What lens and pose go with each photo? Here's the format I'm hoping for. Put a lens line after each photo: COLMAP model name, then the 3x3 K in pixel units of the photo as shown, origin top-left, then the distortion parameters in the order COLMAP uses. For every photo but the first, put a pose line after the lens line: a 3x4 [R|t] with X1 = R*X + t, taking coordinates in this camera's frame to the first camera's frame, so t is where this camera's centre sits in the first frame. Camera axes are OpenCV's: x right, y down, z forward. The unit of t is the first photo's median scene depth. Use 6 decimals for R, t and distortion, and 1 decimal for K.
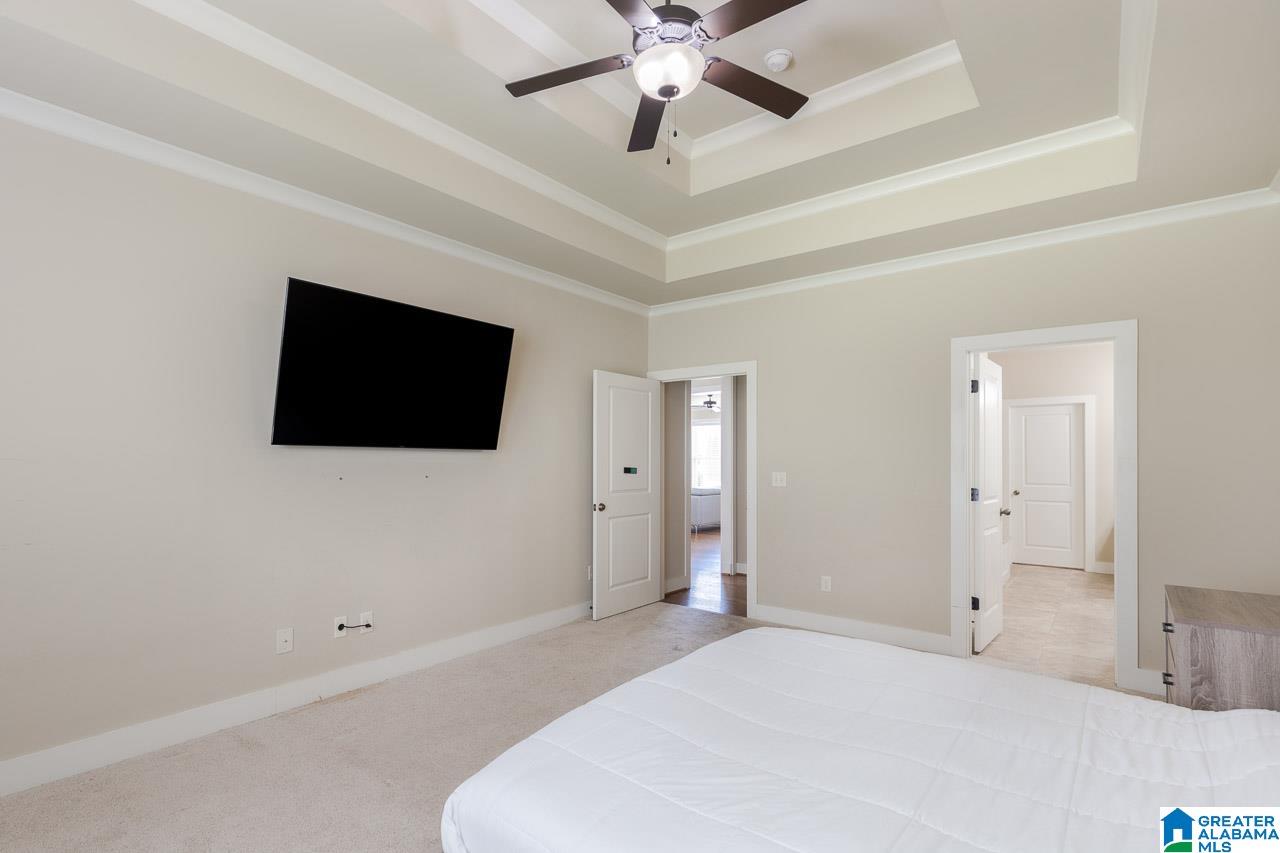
lens RADIAL K [[606.9, 0, 633.3], [0, 606.9, 458.8], [0, 0, 1]] dist [0.000814, 0.000132]
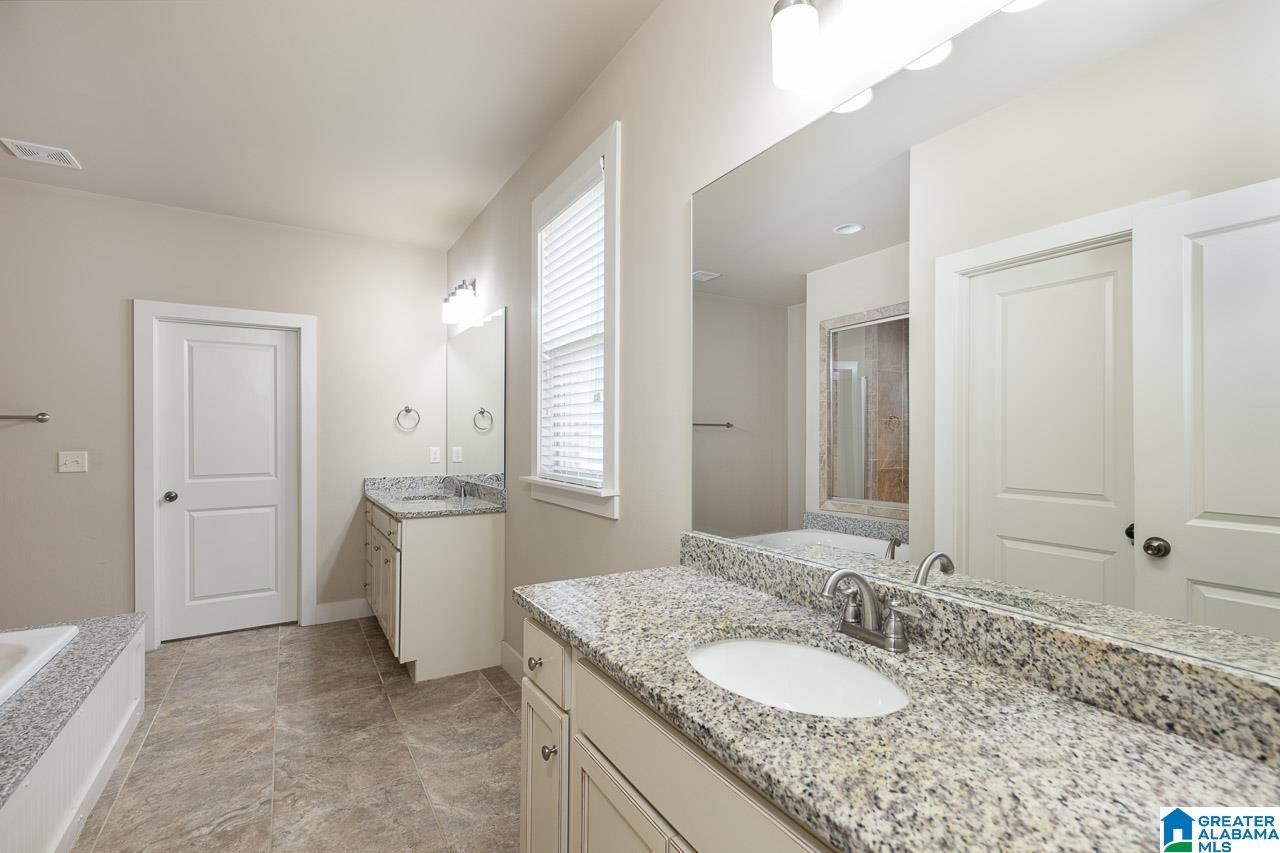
lens RADIAL K [[590.0, 0, 640.0], [0, 590.0, 426.5], [0, 0, 1]] dist [0.000579, -0.000004]
pose [[0.382643, 0.007075, 0.923869, 0.343343], [0.003453, 0.999953, -0.009087, 0.005392], [-0.923890, 0.006667, 0.382601, 0.478375]]
